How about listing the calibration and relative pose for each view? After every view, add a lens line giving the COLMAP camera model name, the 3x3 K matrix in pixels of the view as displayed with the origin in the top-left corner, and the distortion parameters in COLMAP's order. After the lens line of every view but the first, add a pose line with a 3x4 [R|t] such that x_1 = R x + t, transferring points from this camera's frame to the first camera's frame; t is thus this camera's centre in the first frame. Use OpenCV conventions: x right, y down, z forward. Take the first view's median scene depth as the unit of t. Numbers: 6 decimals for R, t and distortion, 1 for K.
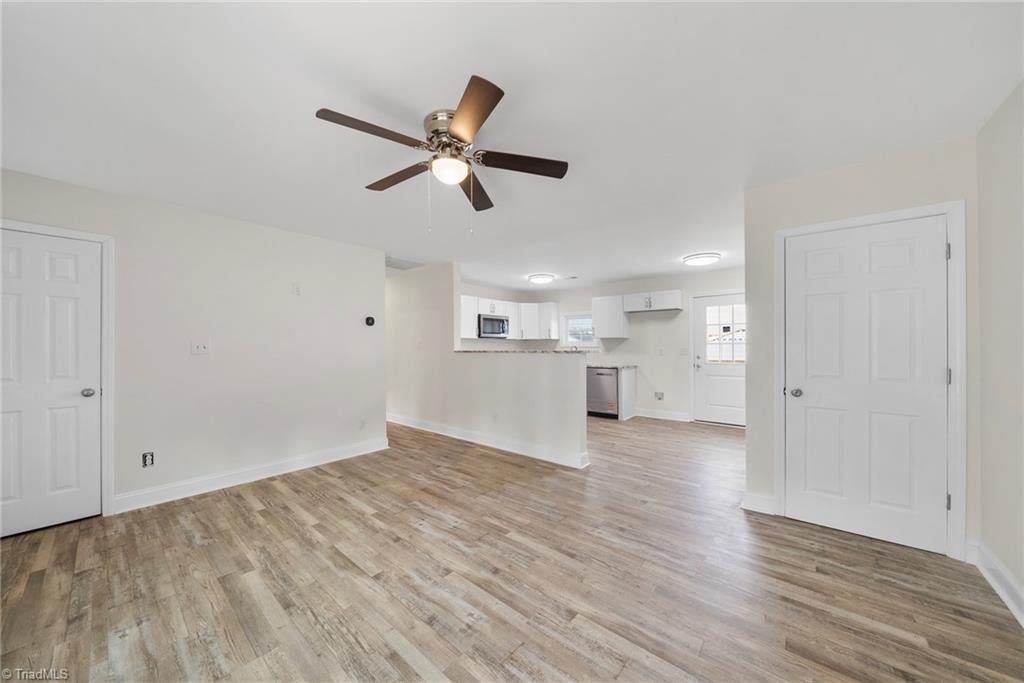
lens RADIAL K [[351.8, 0, 510.5], [0, 351.8, 342.6], [0, 0, 1]] dist [-0.009054, 0.000528]
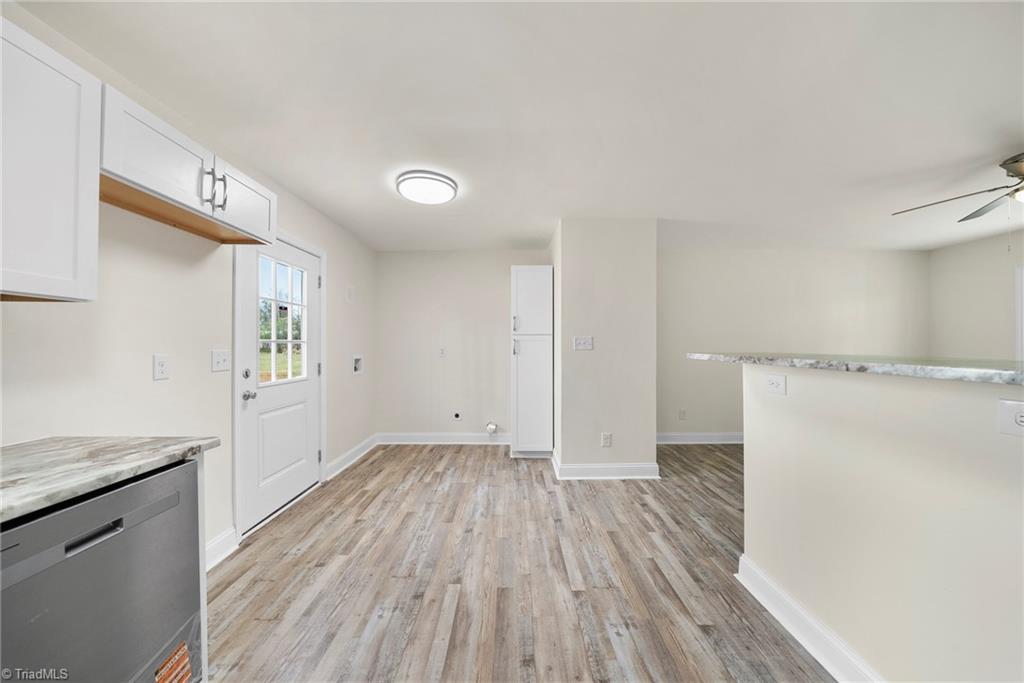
lens RADIAL K [[351.8, 0, 510.5], [0, 351.8, 342.6], [0, 0, 1]] dist [-0.009054, 0.000528]
pose [[-0.649245, 0.002507, 0.760575, 0.073730], [-0.005384, 0.999954, -0.007892, 0.012796], [-0.760560, -0.009219, -0.649202, 2.243449]]
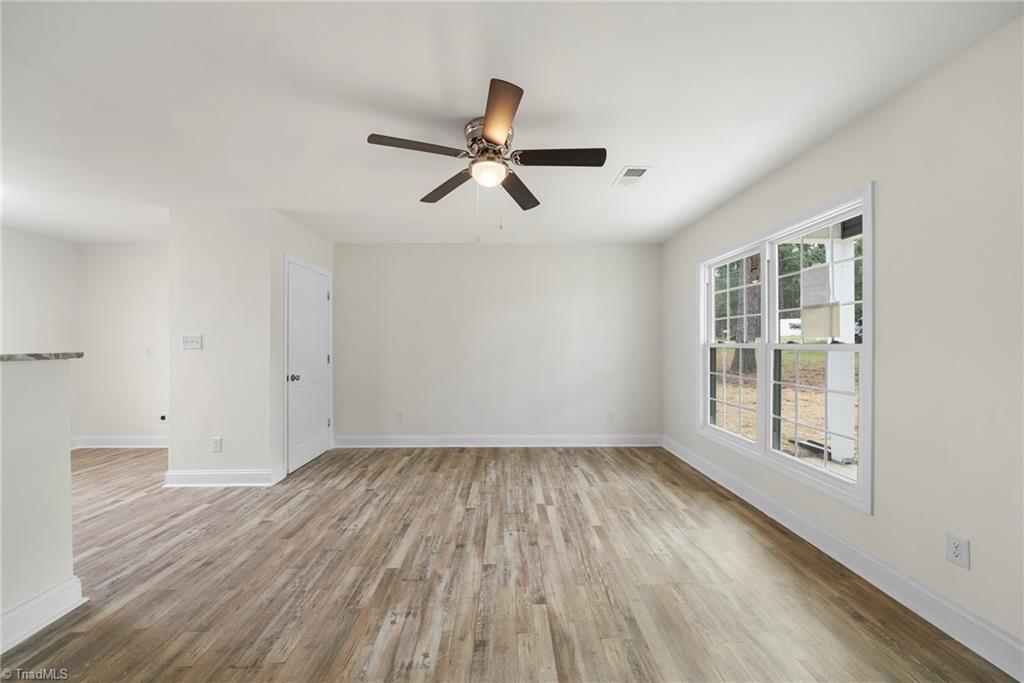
lens RADIAL K [[351.8, 0, 510.5], [0, 351.8, 342.6], [0, 0, 1]] dist [-0.009054, 0.000528]
pose [[-0.657397, 0.008240, 0.753499, -0.727020], [-0.002116, 0.999916, -0.012781, 0.019386], [-0.753542, -0.009997, -0.657324, 1.194233]]
